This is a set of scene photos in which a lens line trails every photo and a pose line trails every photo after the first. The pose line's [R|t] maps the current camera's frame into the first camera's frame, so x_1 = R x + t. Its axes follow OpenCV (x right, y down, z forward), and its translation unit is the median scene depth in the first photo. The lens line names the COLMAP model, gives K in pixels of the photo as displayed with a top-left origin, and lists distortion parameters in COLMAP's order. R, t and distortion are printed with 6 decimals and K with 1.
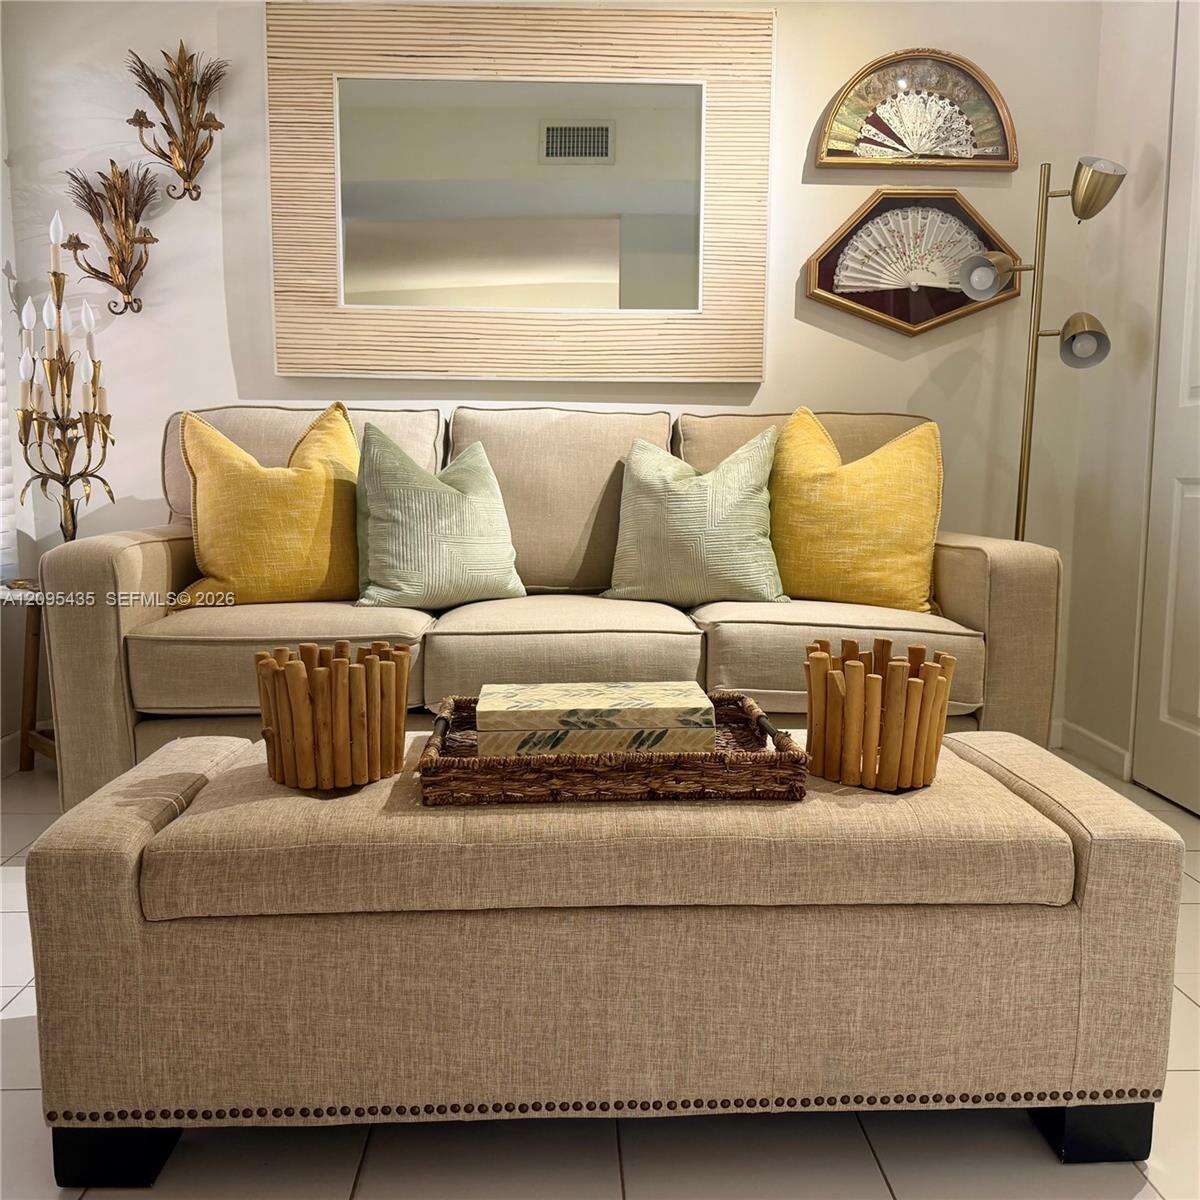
lens RADIAL K [[1147.4, 0, 604.4], [0, 1147.4, 610.0], [0, 0, 1]] dist [0.010943, 0.000000]
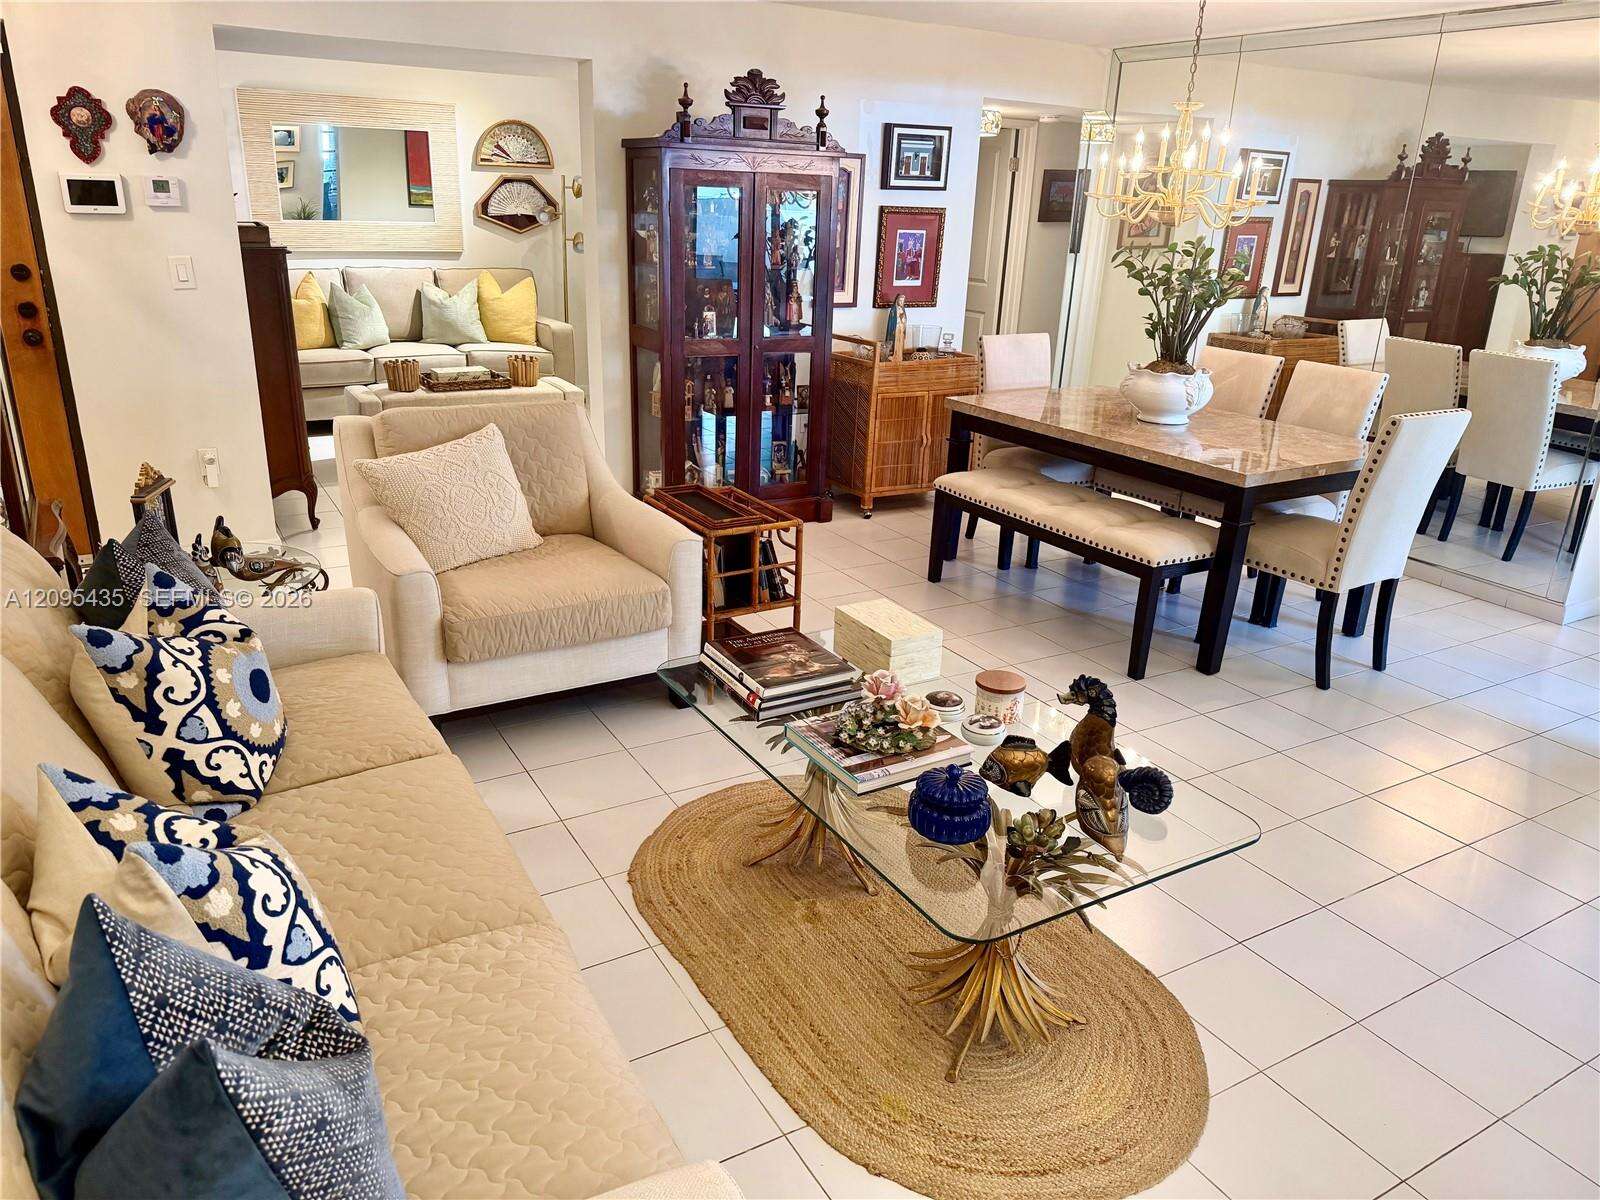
lens RADIAL K [[1144.7, 0, 813.9], [0, 1144.7, 621.0], [0, 0, 1]] dist [0.040178, -0.055130]
pose [[0.880576, -0.143230, 0.451743, -0.569836], [0.024976, 0.965936, 0.257574, -0.059356], [-0.473247, -0.215531, 0.854157, -2.191306]]
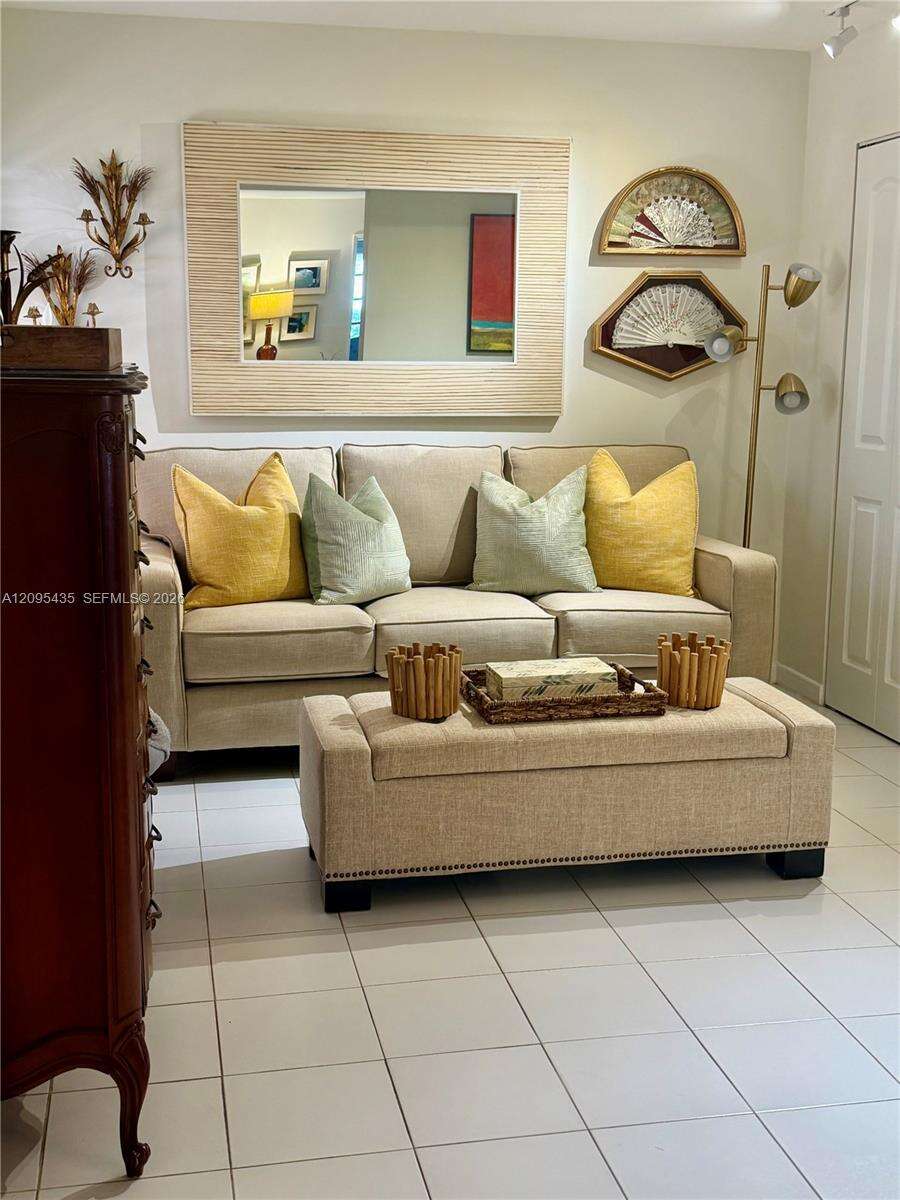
lens RADIAL K [[1460.6, 0, 445.7], [0, 1460.6, 603.6], [0, 0, 1]] dist [0.128125, 0.000000]
pose [[0.986644, -0.026869, 0.160659, -0.343922], [0.017572, 0.998103, 0.059008, -0.107885], [-0.161940, -0.055397, 0.985245, -0.834996]]
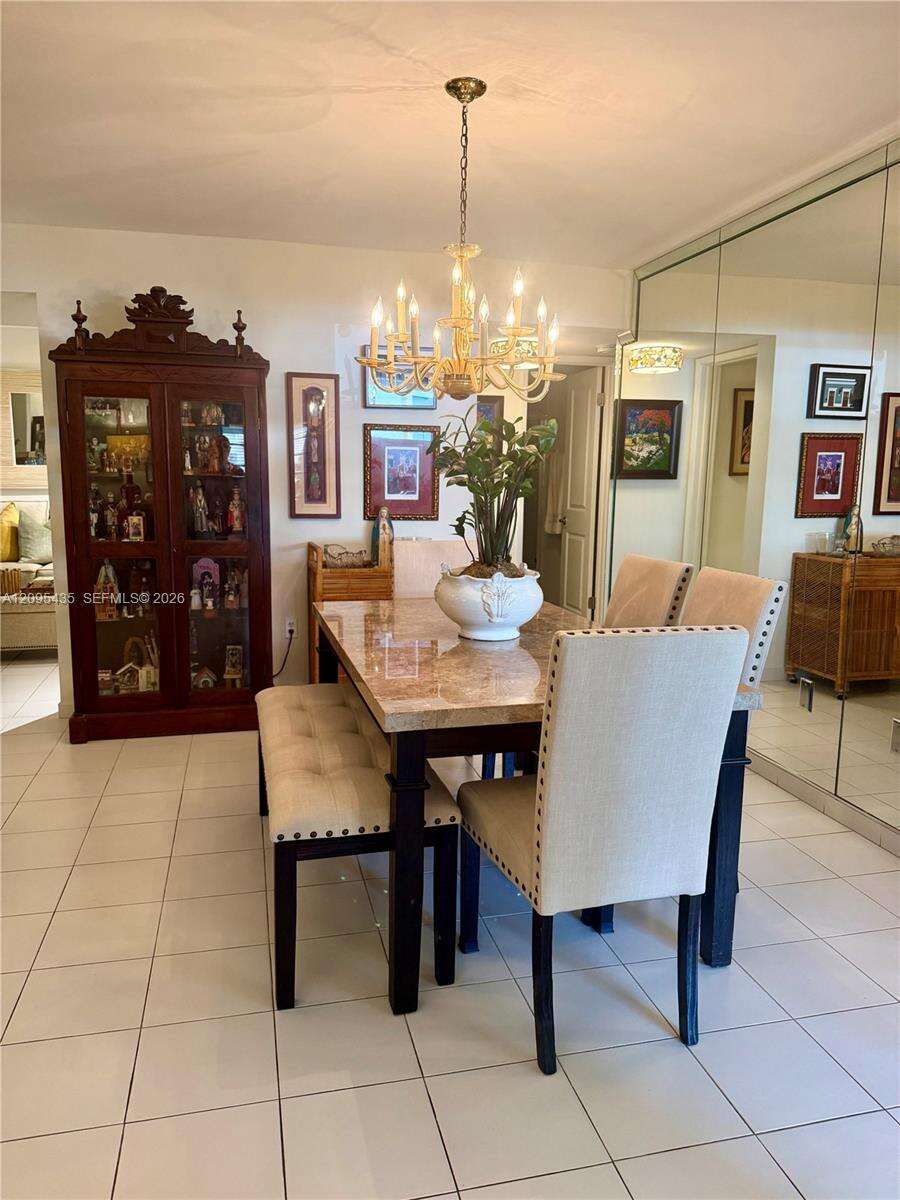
lens RADIAL K [[858.6, 0, 440.5], [0, 858.6, 608.1], [0, 0, 1]] dist [0.040178, -0.055130]
pose [[0.981066, -0.027792, 0.191669, 0.543270], [0.018830, 0.998649, 0.048422, 0.031576], [-0.192756, -0.043896, 0.980264, -1.863427]]
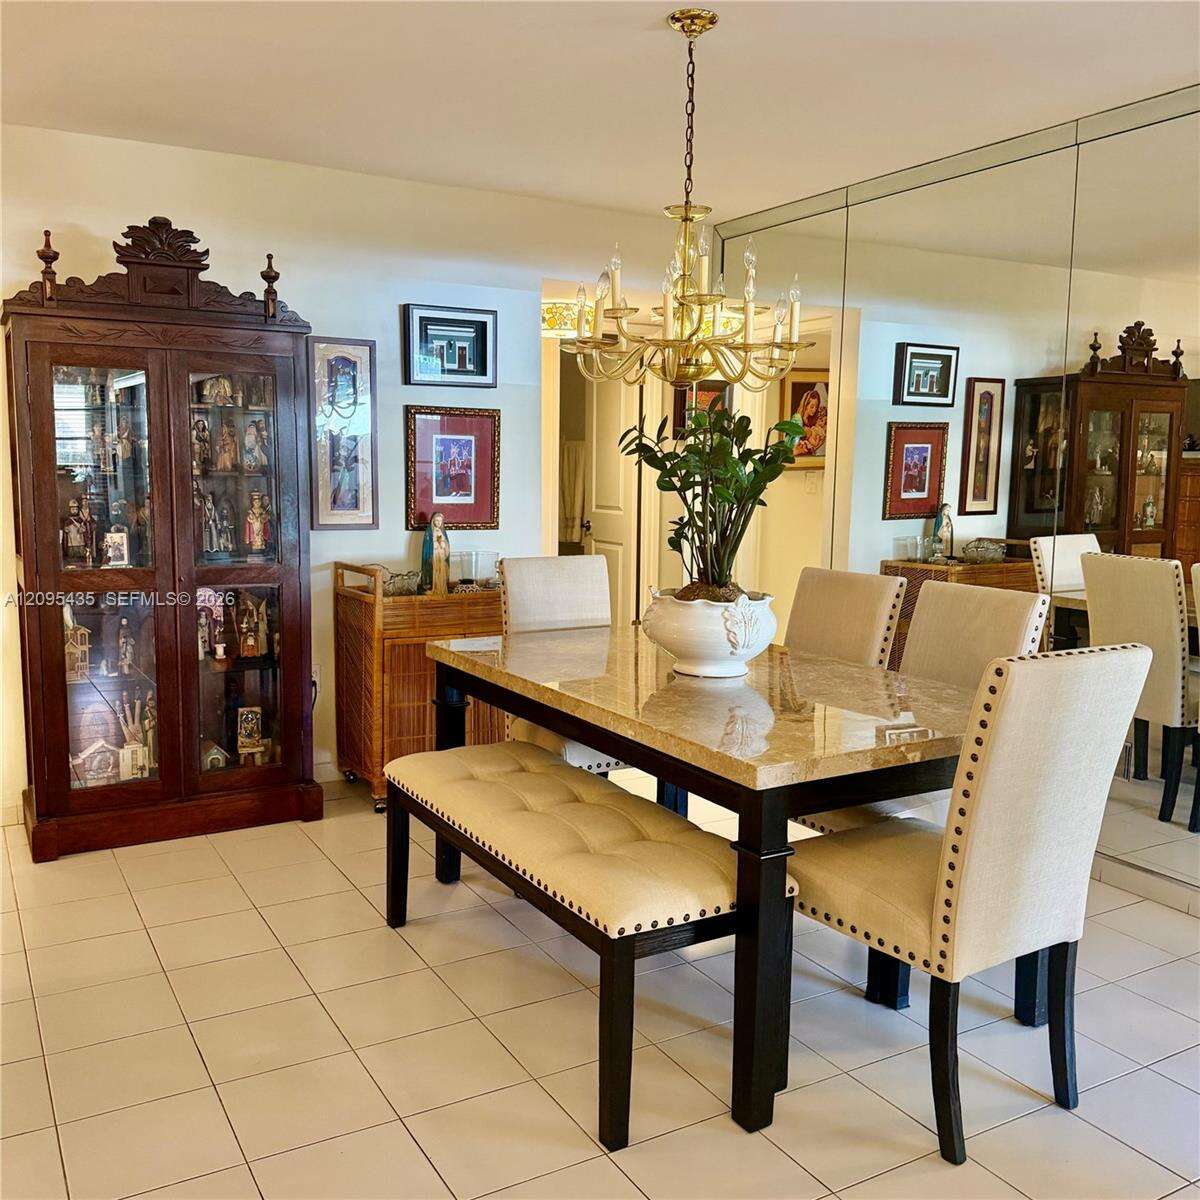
lens RADIAL K [[1147.4, 0, 595.8], [0, 1147.4, 609.2], [0, 0, 1]] dist [0.010943, 0.000000]
pose [[0.886765, -0.058016, 0.458566, 0.156100], [0.048511, 0.998294, 0.032489, 0.009853], [-0.459669, -0.006564, 0.888066, -1.815707]]
